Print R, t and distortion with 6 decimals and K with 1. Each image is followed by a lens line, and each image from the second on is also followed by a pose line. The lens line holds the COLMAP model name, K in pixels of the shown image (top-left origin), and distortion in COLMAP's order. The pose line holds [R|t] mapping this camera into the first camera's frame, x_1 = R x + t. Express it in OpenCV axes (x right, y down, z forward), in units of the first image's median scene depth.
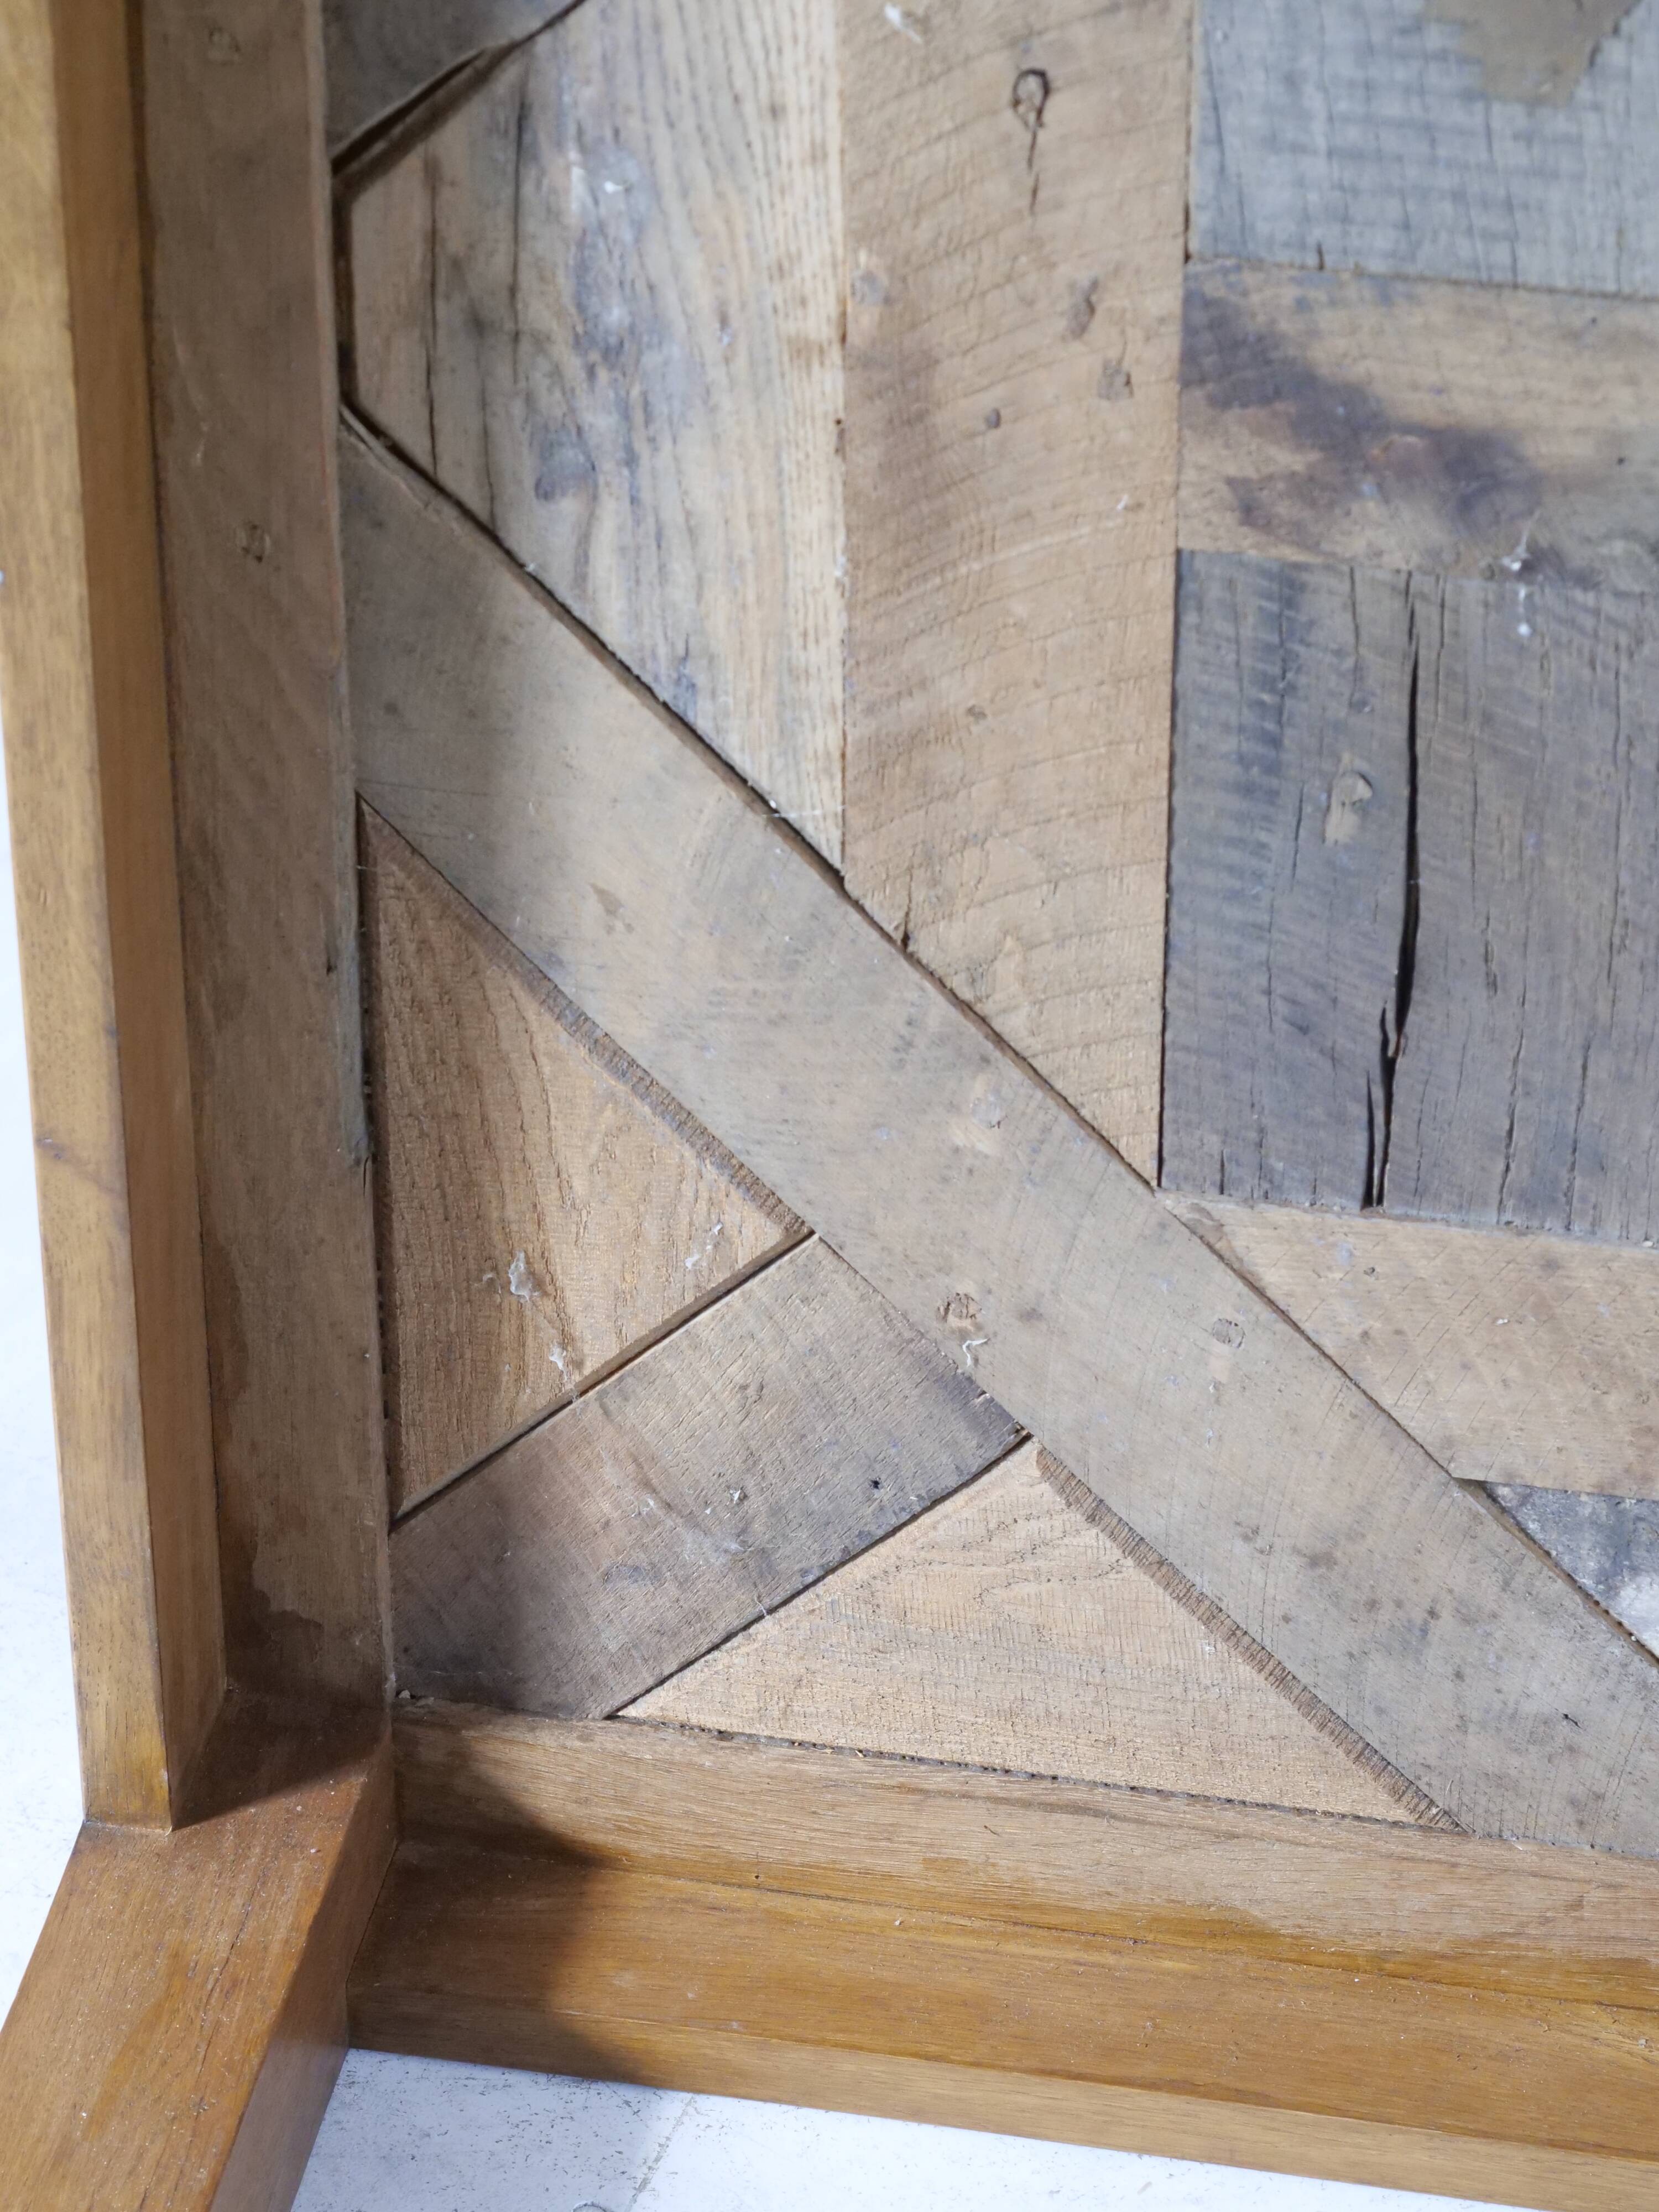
lens RADIAL K [[8047.3, 0, 827.1], [0, 8047.3, 1110.4], [0, 0, 1]] dist [0.004523, -0.740074]
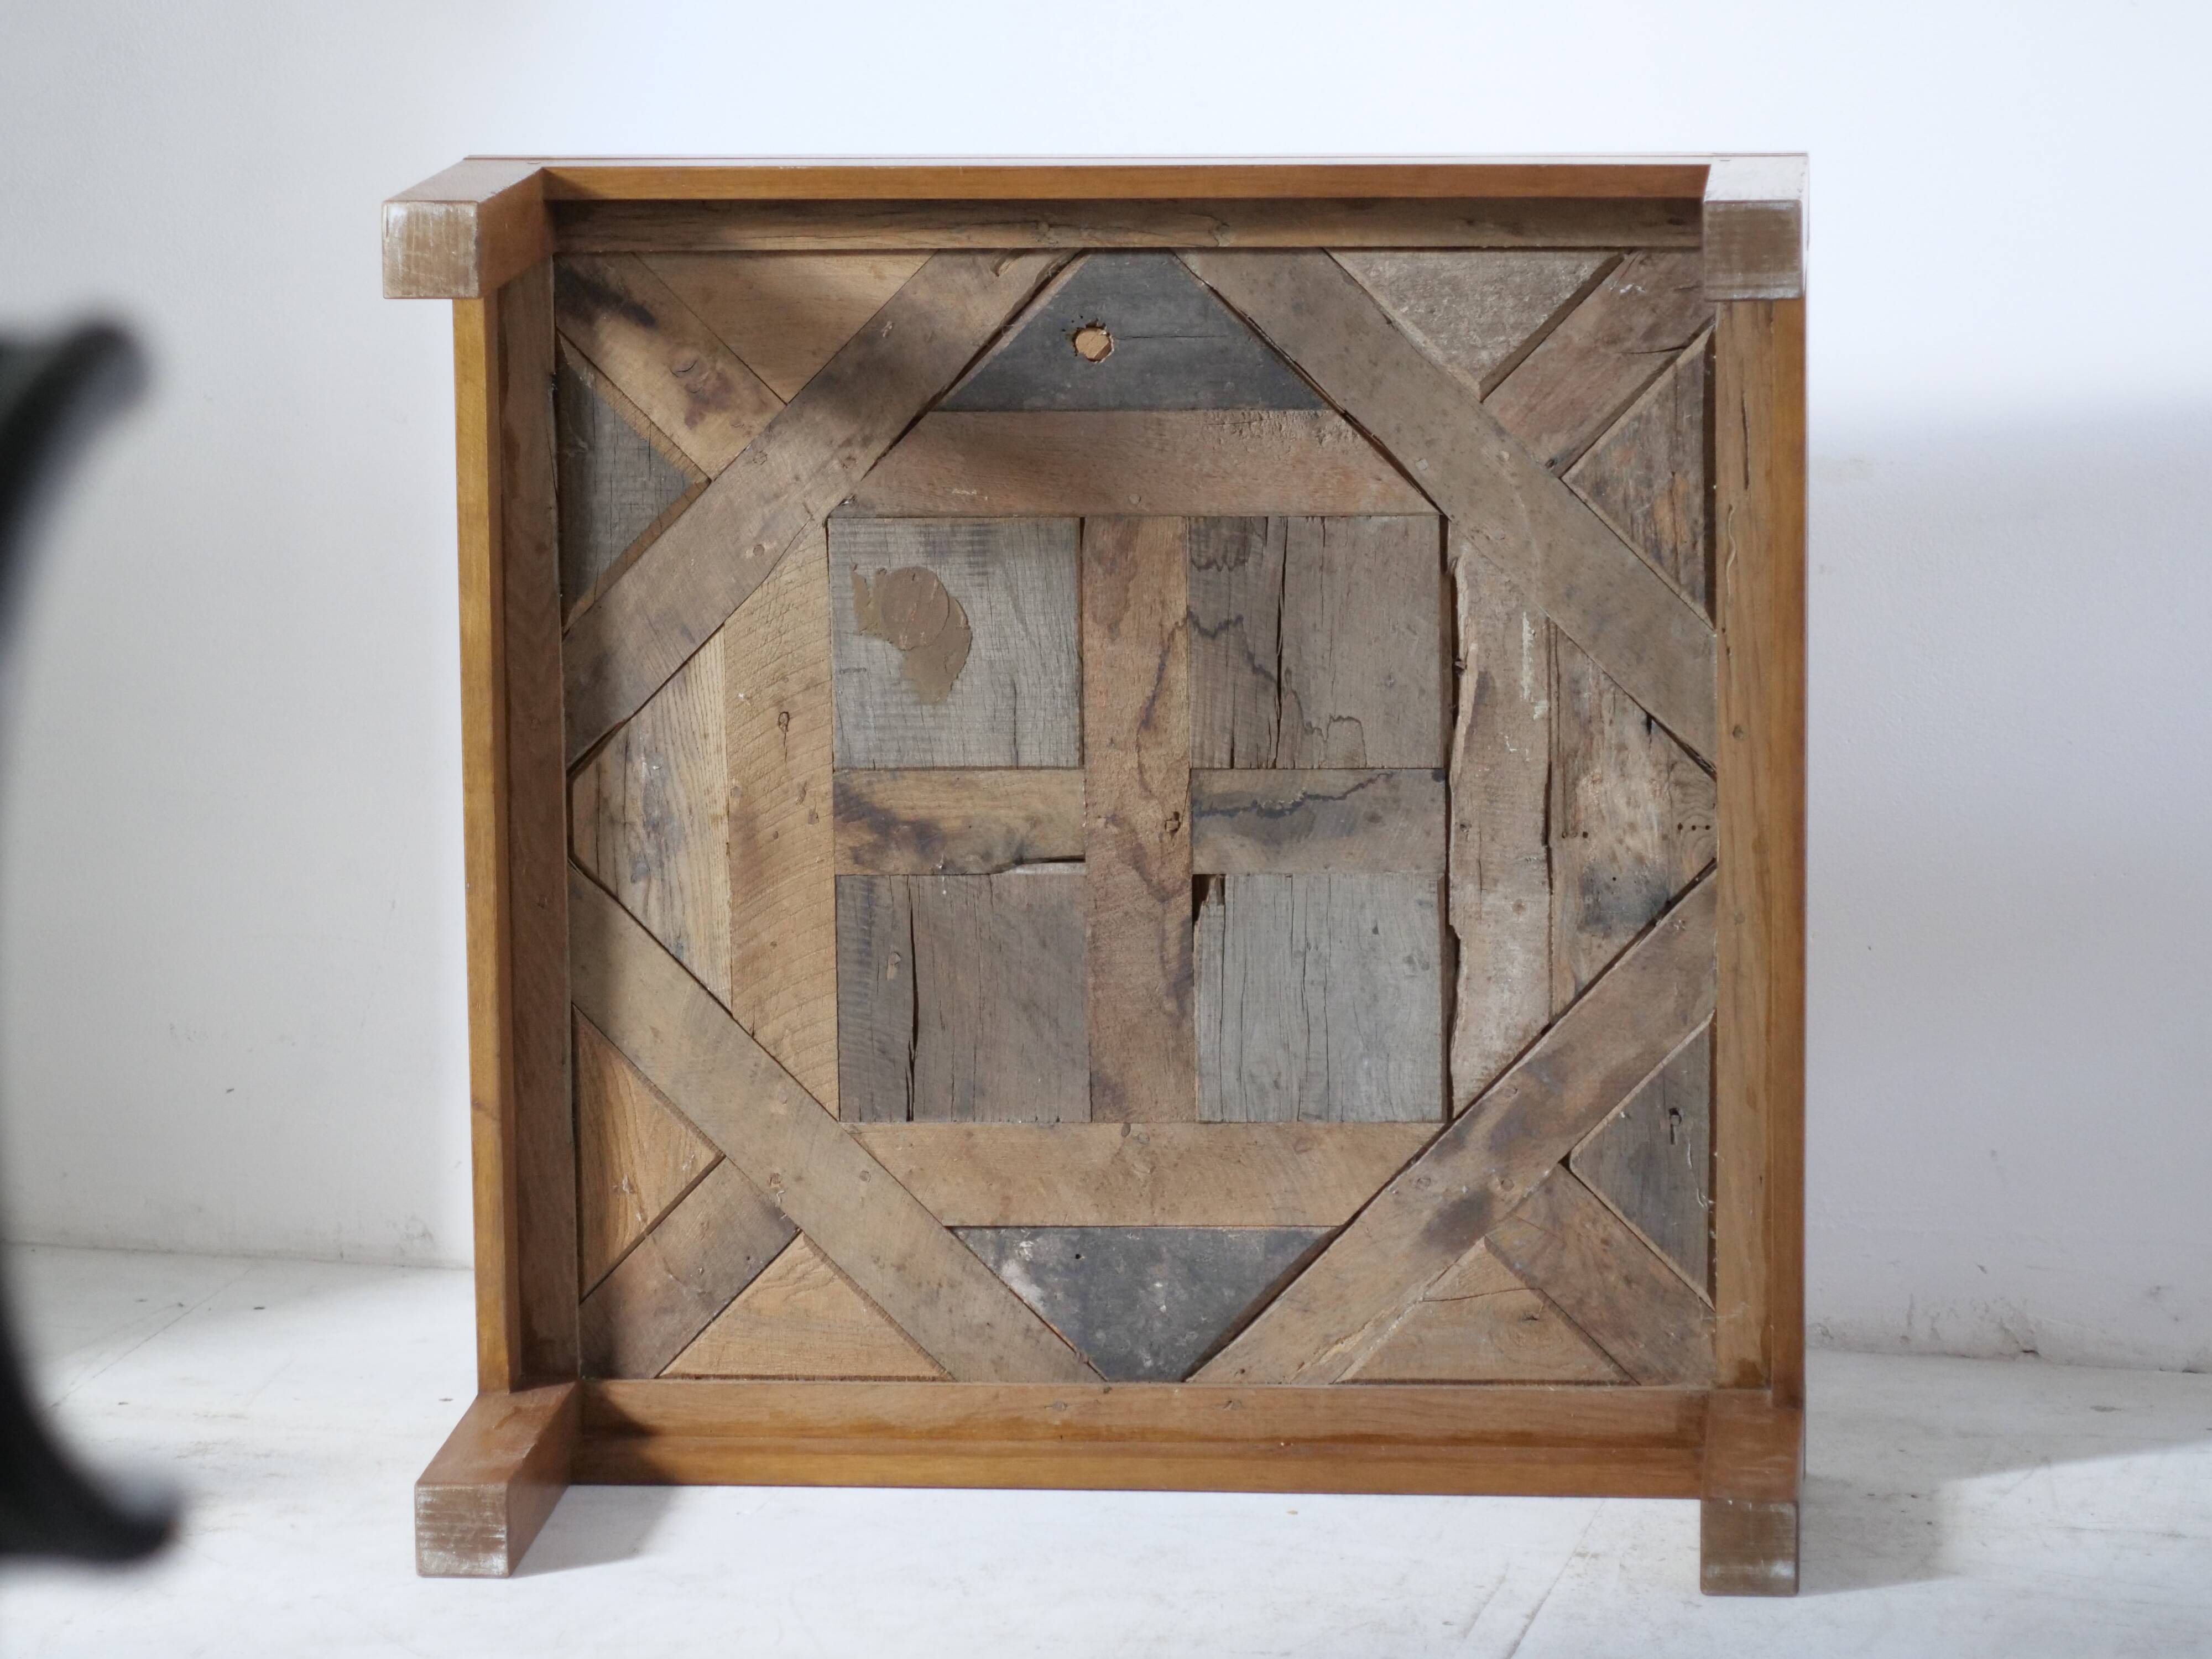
lens RADIAL K [[8047.3, 0, 1111.8], [0, 8047.3, 831.9], [0, 0, 1]] dist [0.004523, -0.740074]
pose [[0.994784, -0.027905, 0.098113, -0.159876], [0.069305, 0.890648, -0.449382, 1.356037], [-0.074844, 0.453837, 0.887936, -1.850093]]
